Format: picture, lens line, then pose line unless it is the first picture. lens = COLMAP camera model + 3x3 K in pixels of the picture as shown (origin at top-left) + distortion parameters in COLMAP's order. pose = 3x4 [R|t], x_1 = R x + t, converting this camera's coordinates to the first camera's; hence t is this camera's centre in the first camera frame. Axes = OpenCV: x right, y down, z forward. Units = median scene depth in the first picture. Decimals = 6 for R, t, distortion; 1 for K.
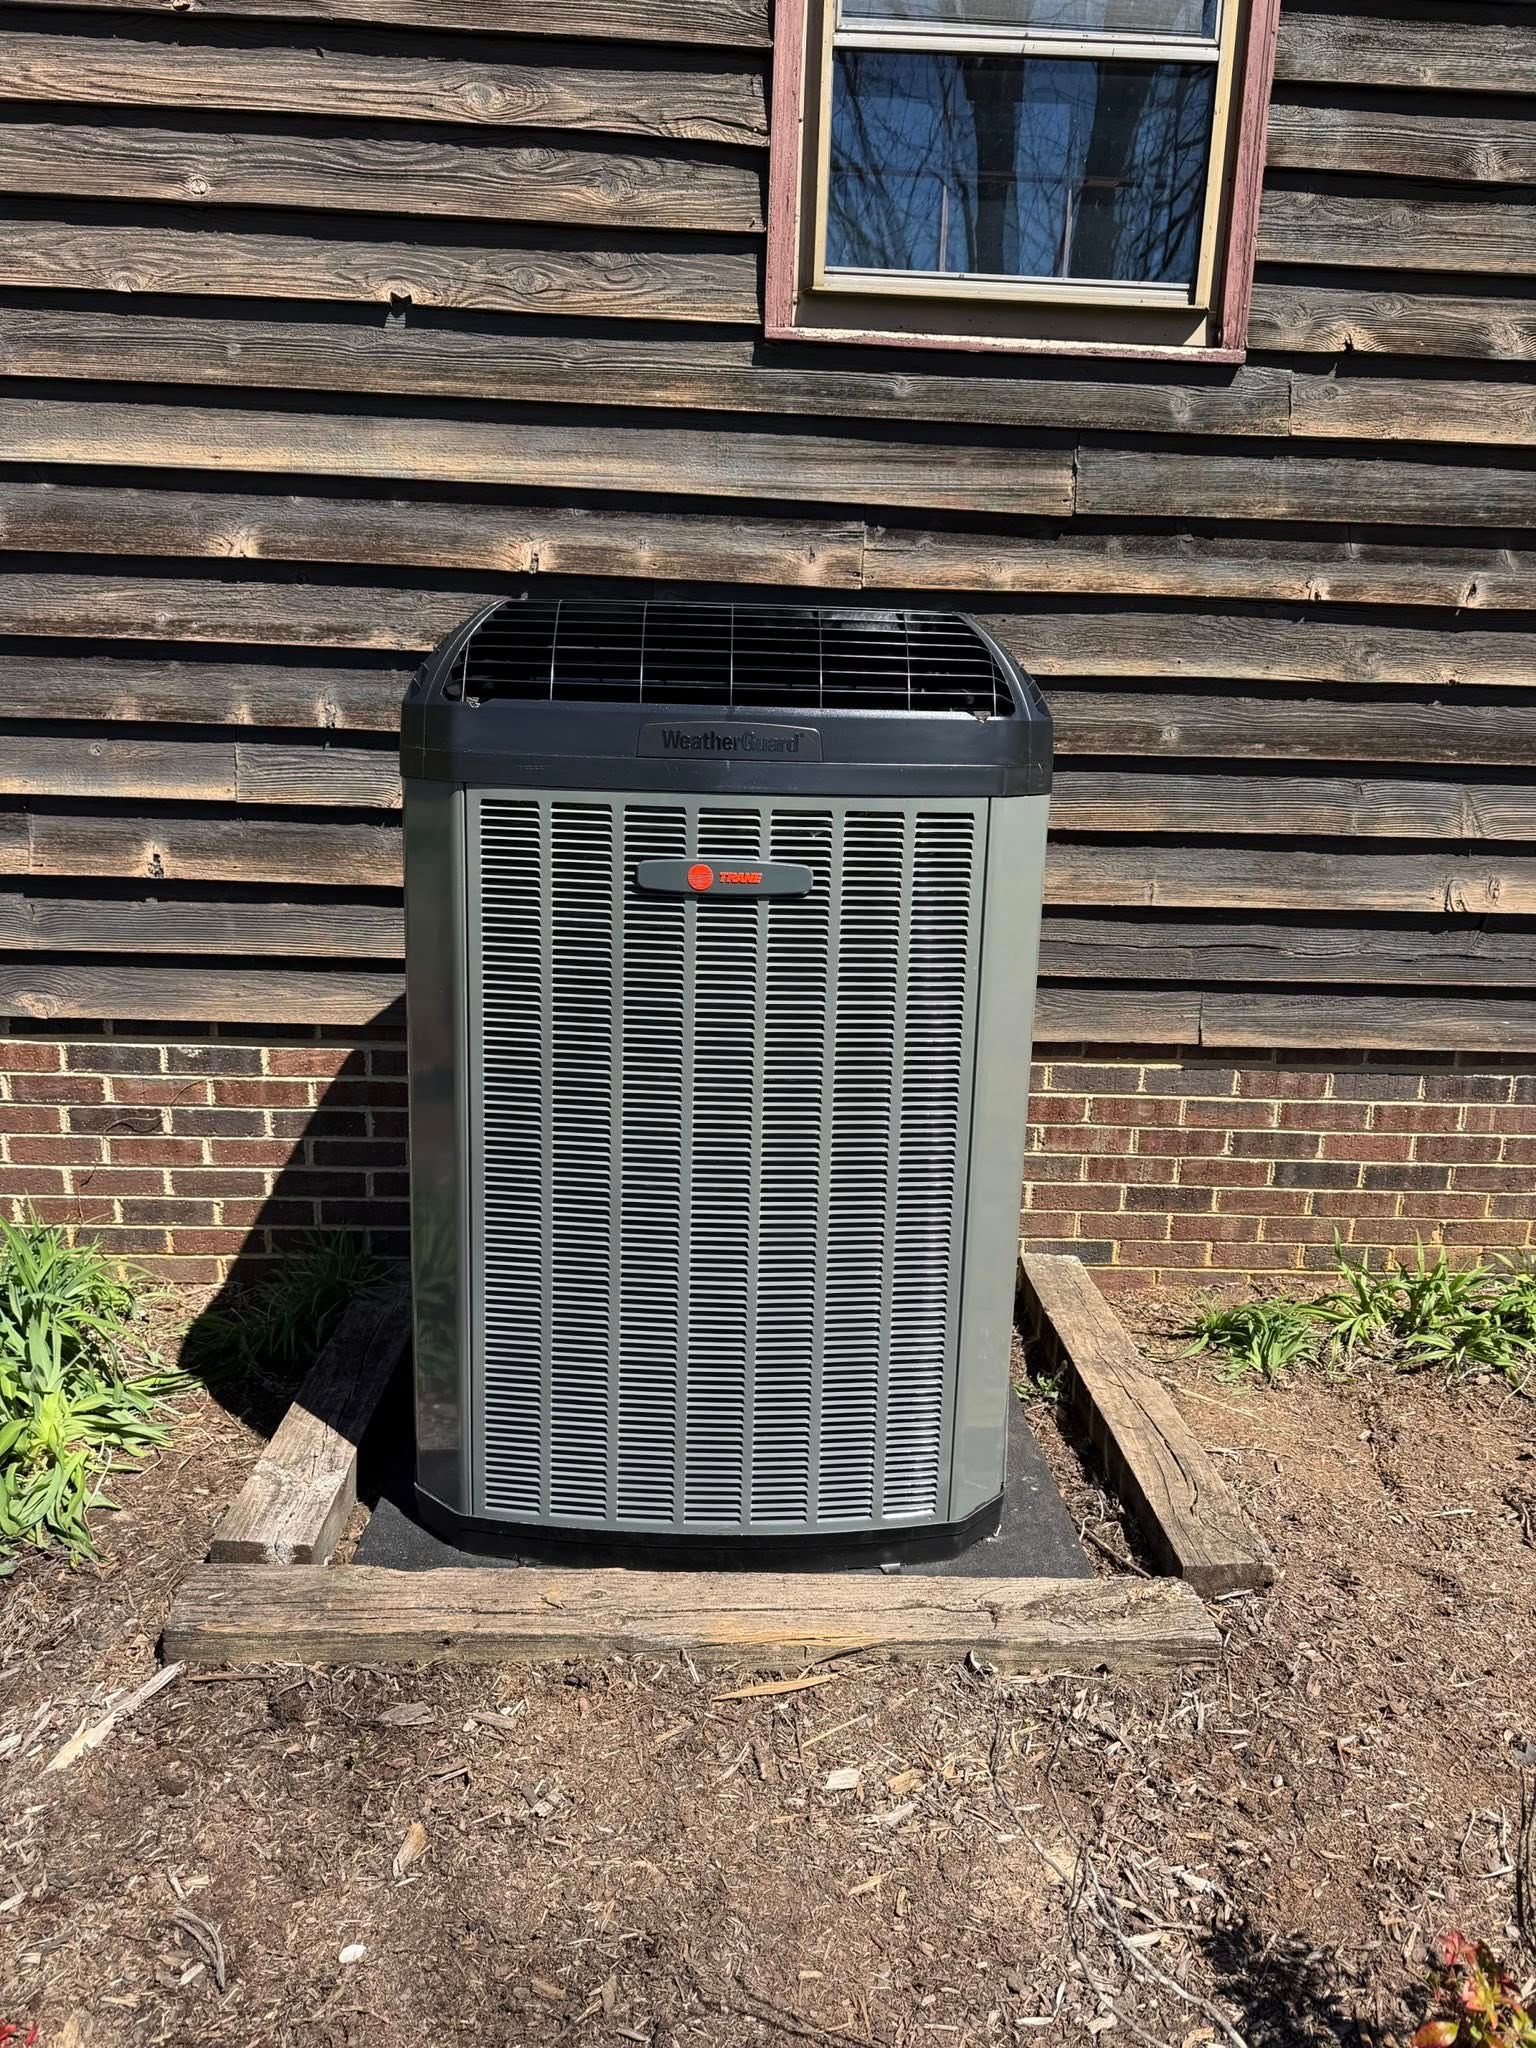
lens RADIAL K [[1451.5, 0, 765.1], [0, 1451.5, 1028.3], [0, 0, 1]] dist [0.009773, -0.014709]
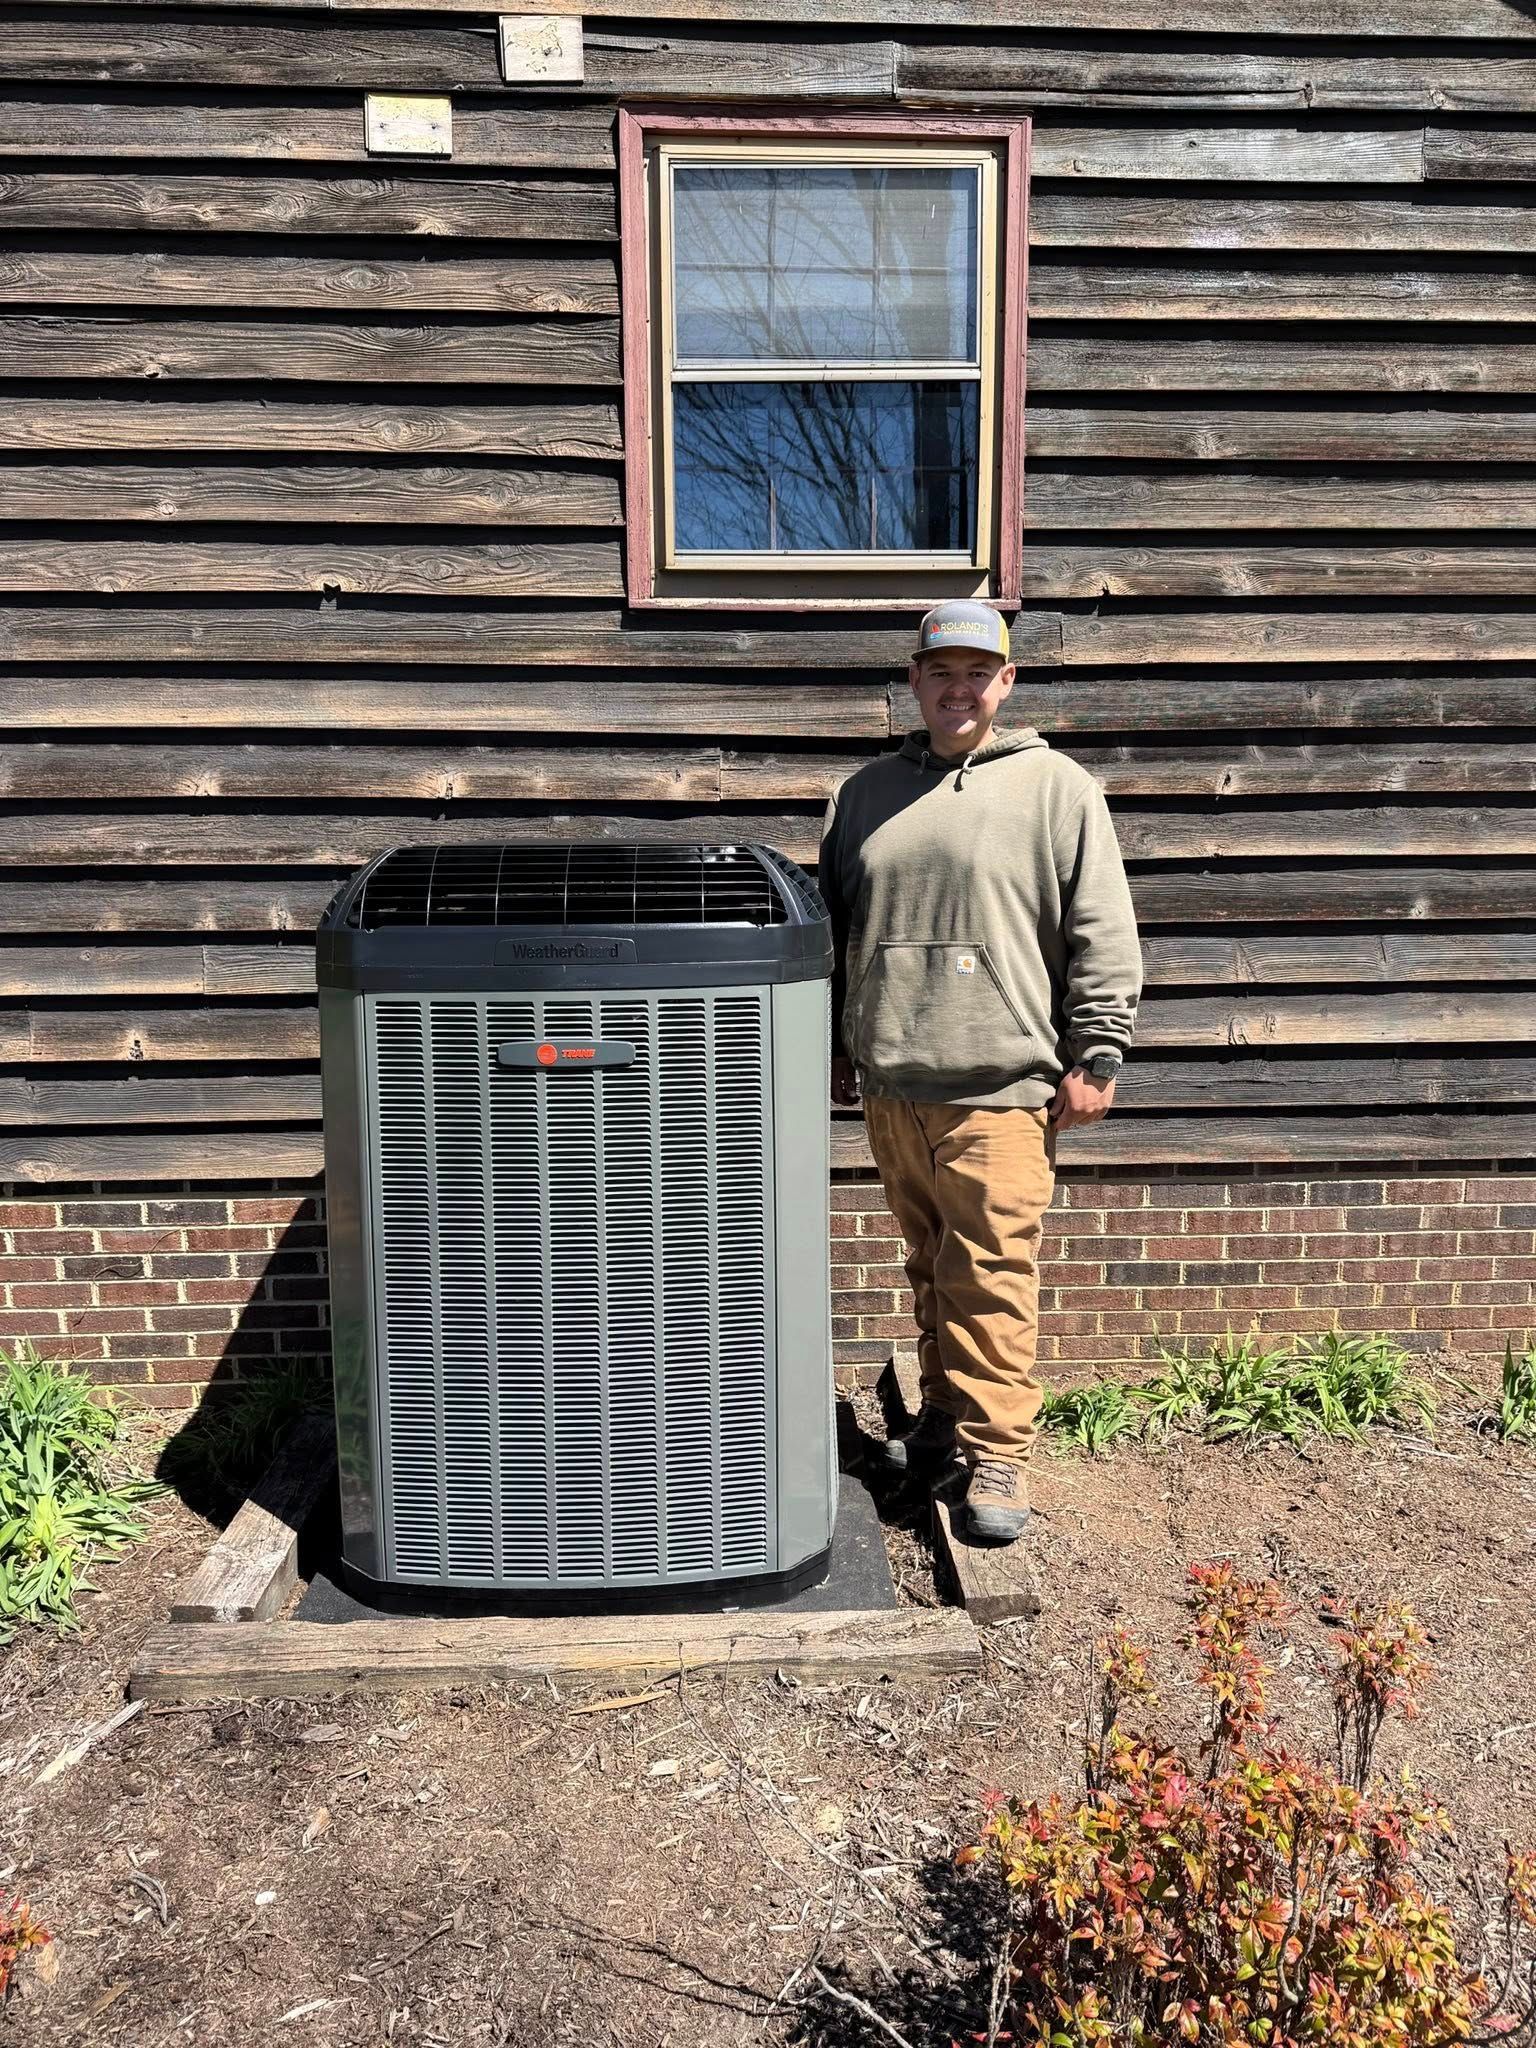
lens RADIAL K [[1491.4, 0, 795.2], [0, 1491.4, 1025.0], [0, 0, 1]] dist [0.013169, -0.019595]
pose [[0.999237, -0.039050, 0.000187, 0.130697], [0.038923, 0.995599, -0.085250, -0.007587], [0.003143, 0.085192, 0.996360, -0.238039]]
